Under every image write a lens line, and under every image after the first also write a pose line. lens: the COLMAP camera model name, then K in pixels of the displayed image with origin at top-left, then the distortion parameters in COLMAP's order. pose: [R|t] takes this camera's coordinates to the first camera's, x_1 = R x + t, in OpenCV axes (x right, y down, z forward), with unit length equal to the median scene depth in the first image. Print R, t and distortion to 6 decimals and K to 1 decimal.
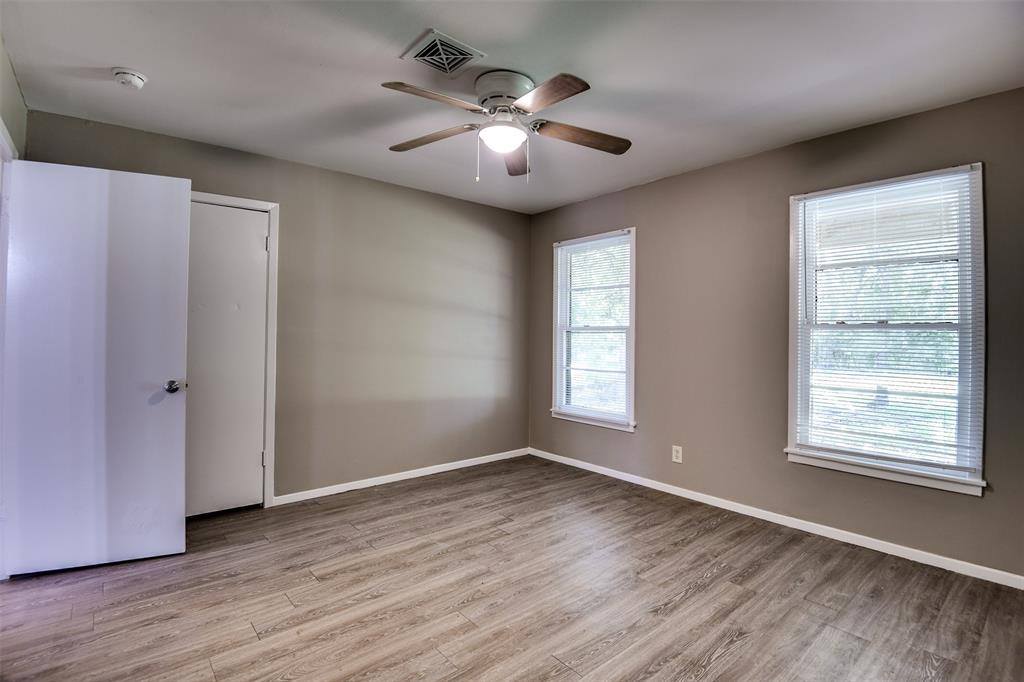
lens RADIAL K [[485.1, 0, 507.6], [0, 485.1, 333.9], [0, 0, 1]] dist [-0.020511, -0.006551]
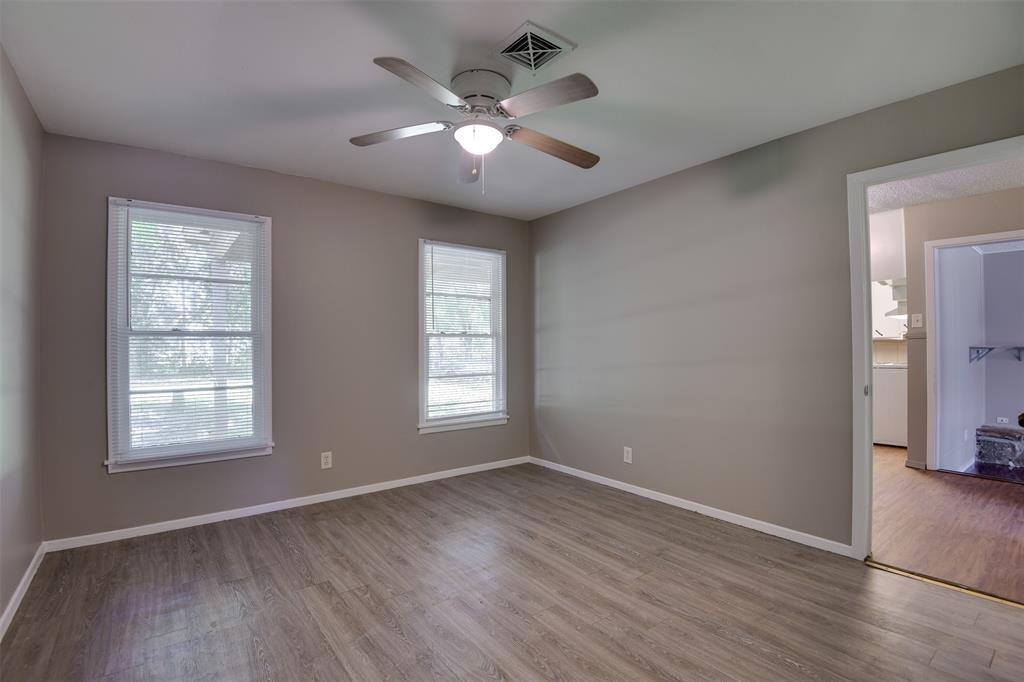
lens RADIAL K [[485.1, 0, 511.2], [0, 485.1, 343.6], [0, 0, 1]] dist [-0.020511, -0.006551]
pose [[0.035699, -0.006838, 0.999339, -0.780053], [0.003318, 0.999972, 0.006724, 0.001472], [-0.999357, 0.003076, 0.035721, 0.711364]]
